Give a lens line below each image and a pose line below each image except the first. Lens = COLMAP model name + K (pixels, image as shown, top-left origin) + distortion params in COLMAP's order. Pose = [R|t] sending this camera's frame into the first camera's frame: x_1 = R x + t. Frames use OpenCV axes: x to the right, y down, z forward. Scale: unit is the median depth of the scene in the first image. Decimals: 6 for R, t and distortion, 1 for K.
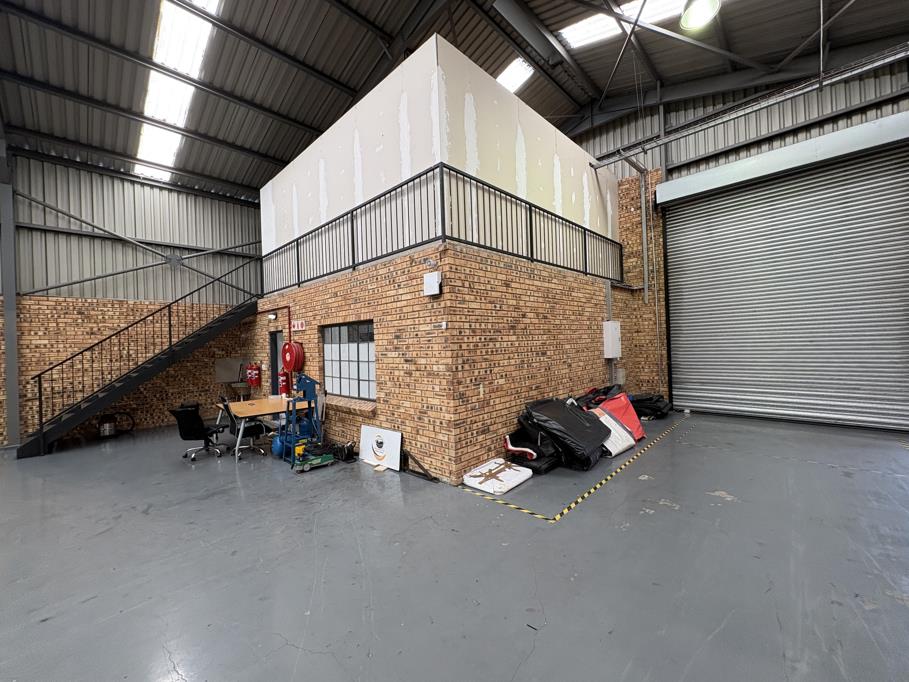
lens RADIAL K [[348.5, 0, 448.9], [0, 348.5, 336.7], [0, 0, 1]] dist [-0.002007, -0.000208]
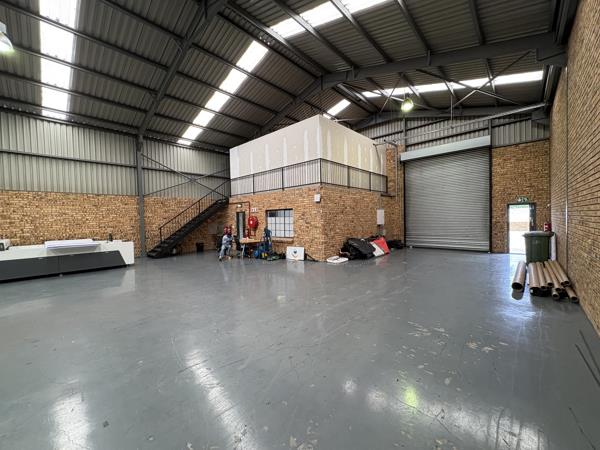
lens RADIAL K [[240.6, 0, 296.2], [0, 240.6, 219.4], [0, 0, 1]] dist [-0.000133, 0.000716]
pose [[0.999508, 0.012230, 0.028896, -0.190318], [-0.012726, 0.999774, 0.017036, 0.003574], [-0.028682, -0.017396, 0.999437, -0.735316]]
